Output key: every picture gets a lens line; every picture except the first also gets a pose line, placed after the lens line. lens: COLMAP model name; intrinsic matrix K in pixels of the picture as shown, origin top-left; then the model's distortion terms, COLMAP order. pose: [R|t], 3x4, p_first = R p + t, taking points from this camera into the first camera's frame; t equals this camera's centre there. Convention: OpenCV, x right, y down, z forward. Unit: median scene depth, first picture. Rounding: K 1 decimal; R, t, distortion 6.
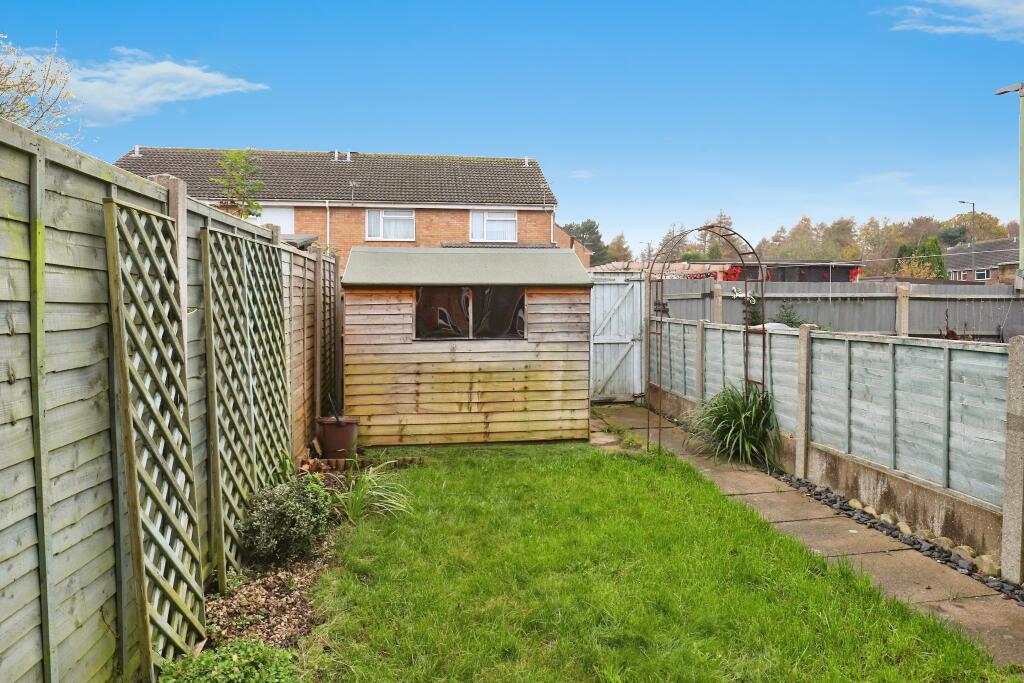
lens RADIAL K [[653.2, 0, 513.1], [0, 653.2, 334.1], [0, 0, 1]] dist [-0.000107, 0.001134]
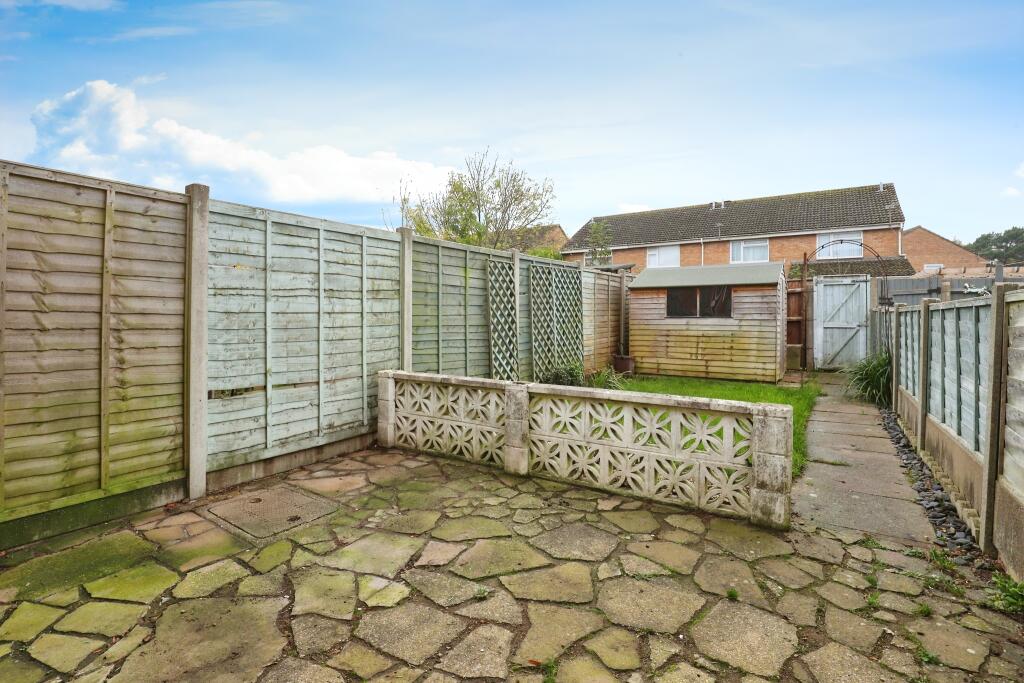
lens RADIAL K [[469.3, 0, 506.7], [0, 469.3, 348.4], [0, 0, 1]] dist [-0.020189, 0.000133]
pose [[0.743923, 0.050822, -0.666330, 0.390720], [-0.032965, 0.998681, 0.039367, 0.058191], [0.667452, -0.007320, 0.744617, -0.276813]]
